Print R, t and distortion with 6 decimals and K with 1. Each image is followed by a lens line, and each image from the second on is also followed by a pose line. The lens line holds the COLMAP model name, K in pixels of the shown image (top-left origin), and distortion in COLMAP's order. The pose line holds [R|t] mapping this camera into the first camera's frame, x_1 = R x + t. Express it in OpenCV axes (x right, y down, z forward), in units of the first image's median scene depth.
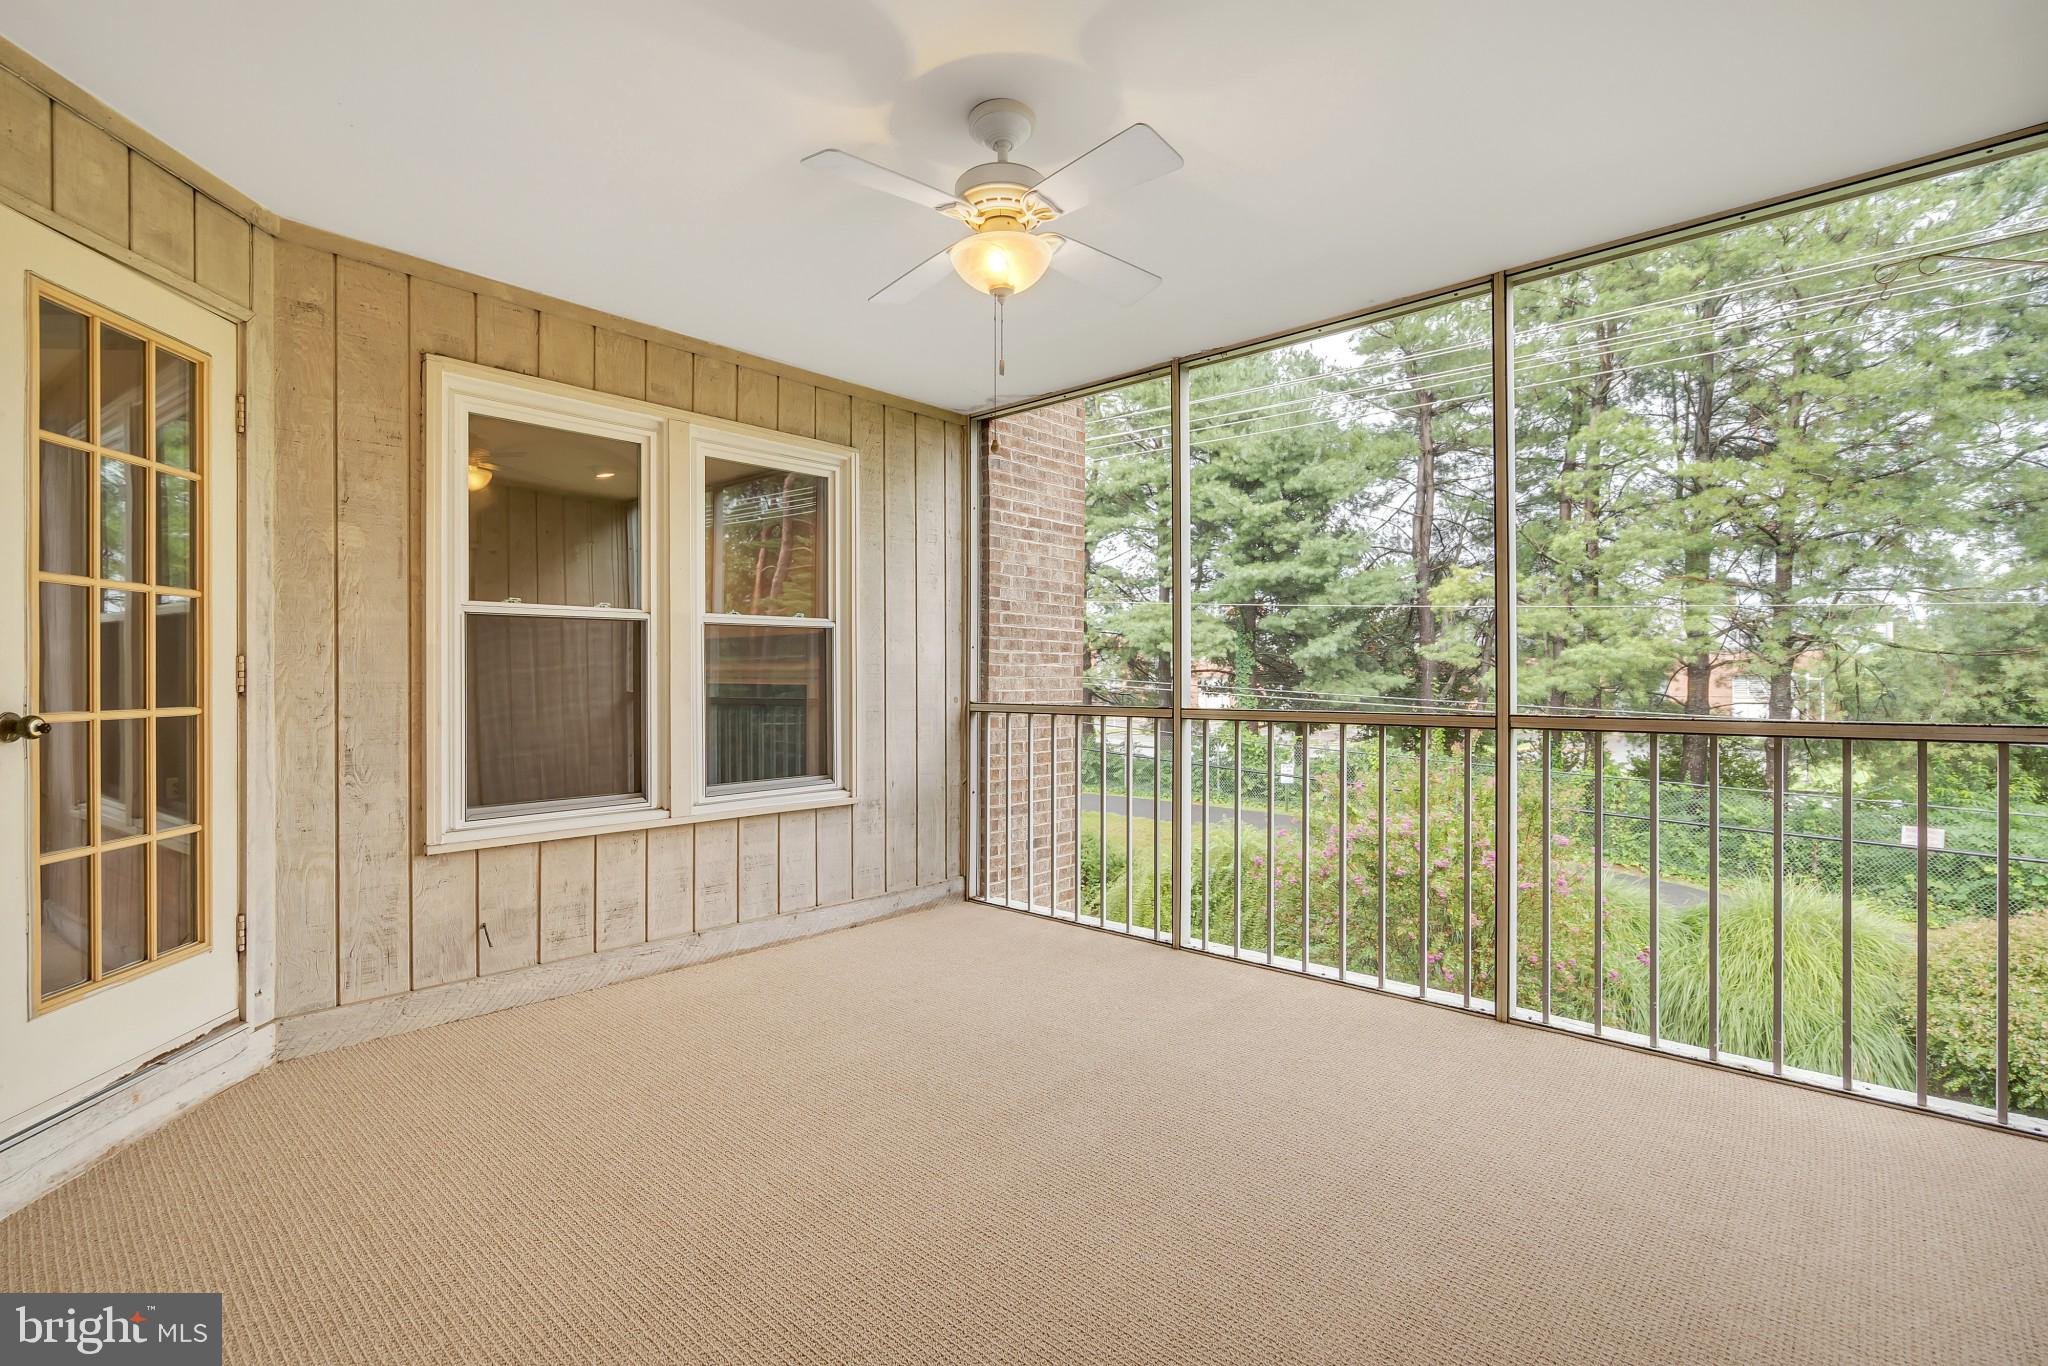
lens RADIAL K [[952.0, 0, 987.4], [0, 952.0, 668.8], [0, 0, 1]] dist [-0.001068, 0.000044]
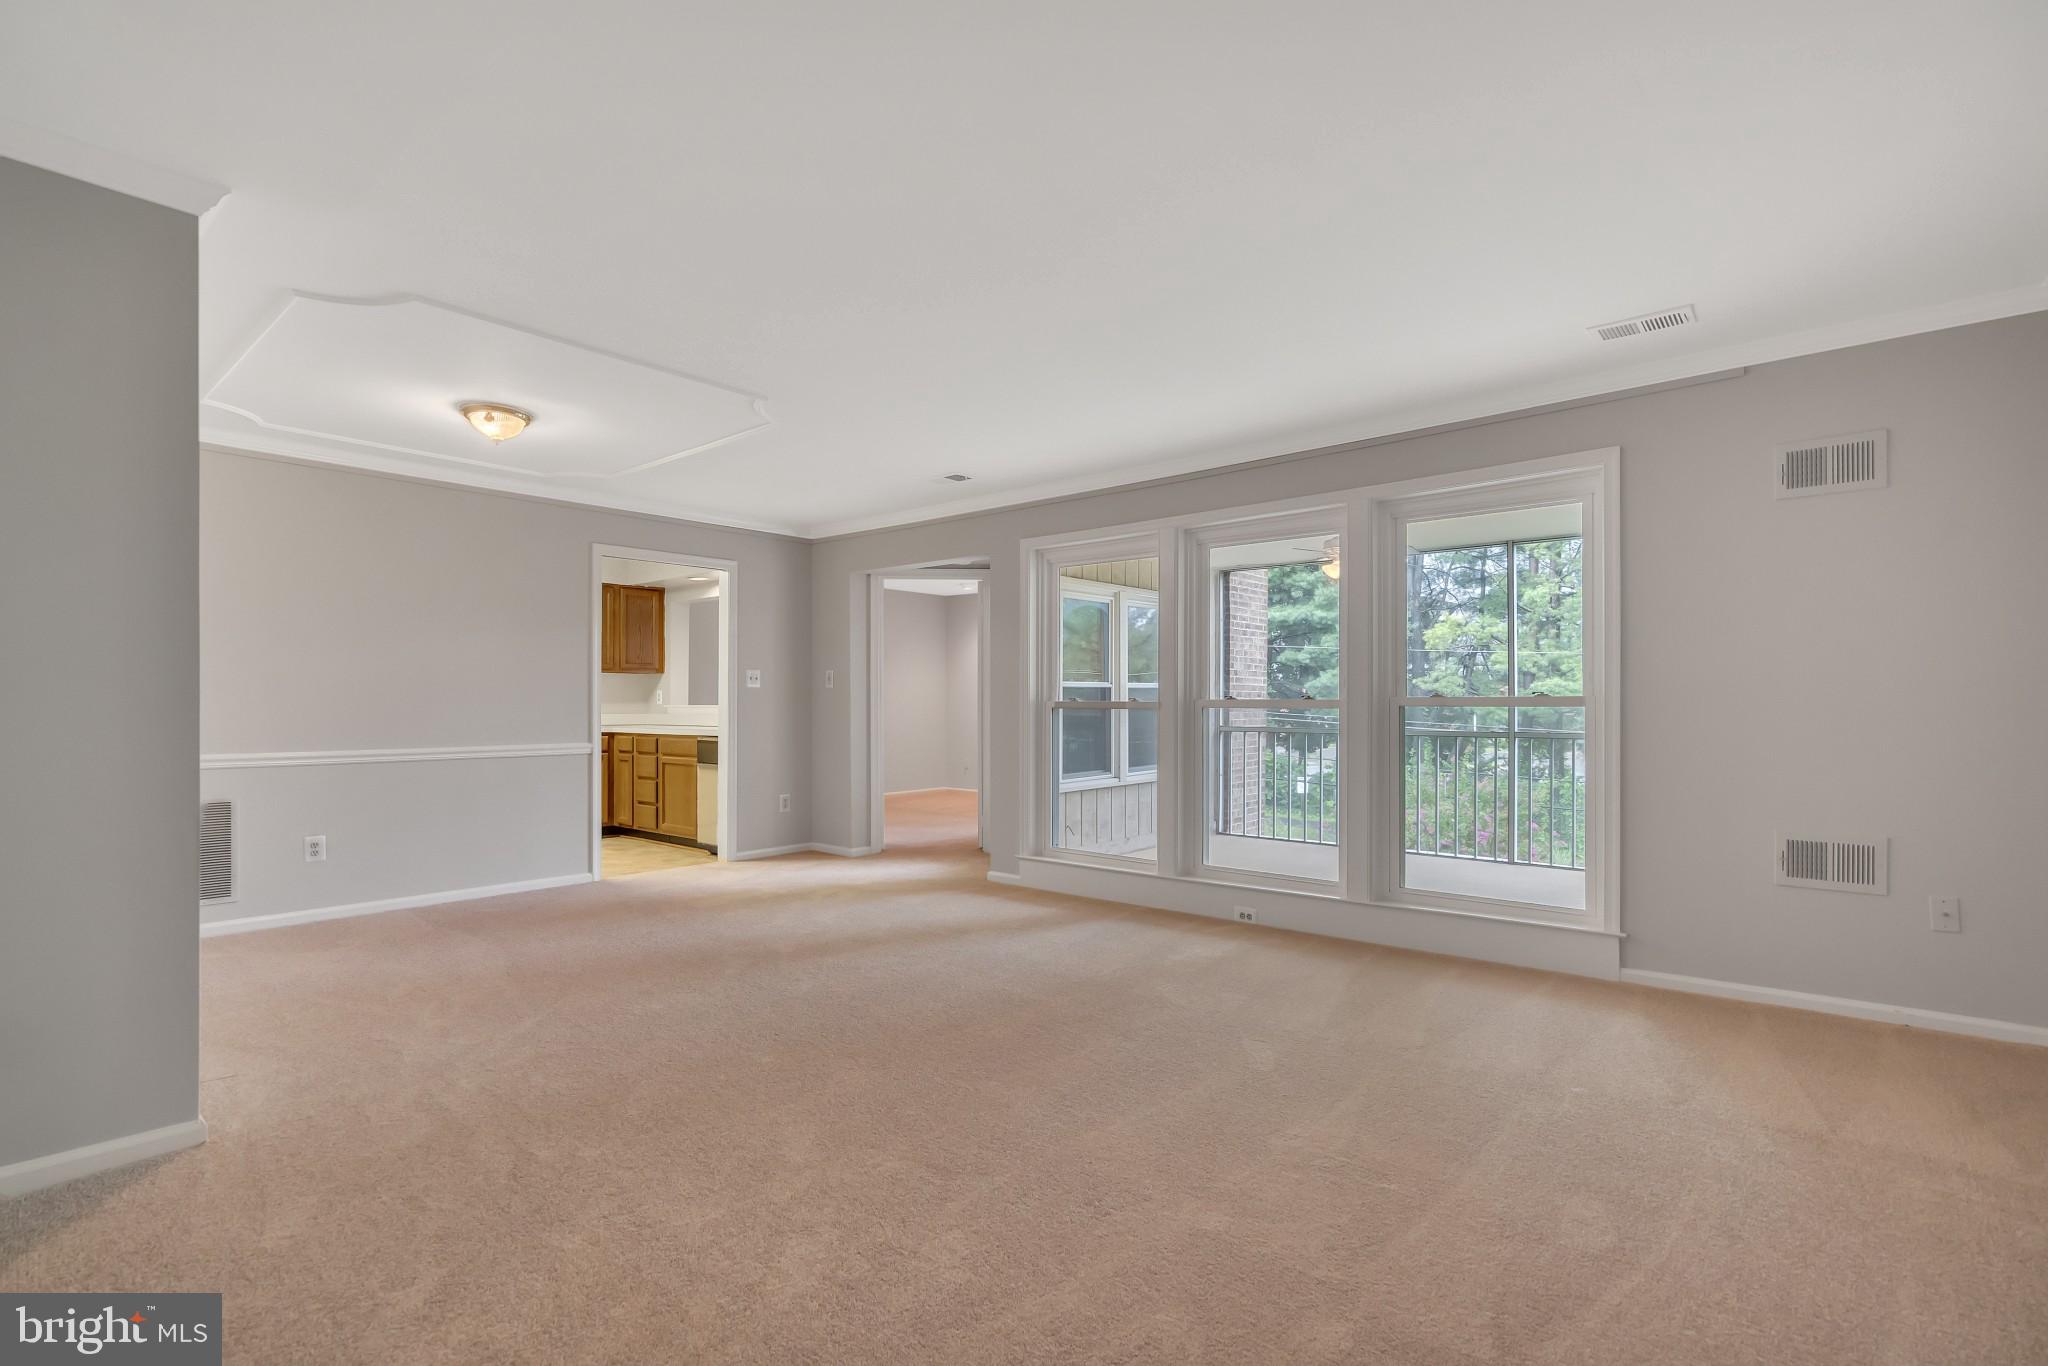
lens RADIAL K [[916.4, 0, 1023.1], [0, 916.4, 695.7], [0, 0, 1]] dist [-0.001083, -0.000080]
pose [[0.999257, 0.001338, 0.038520, -0.105481], [-0.001496, 0.999991, 0.004073, -0.006834], [-0.038515, -0.004127, 0.999250, -0.169961]]
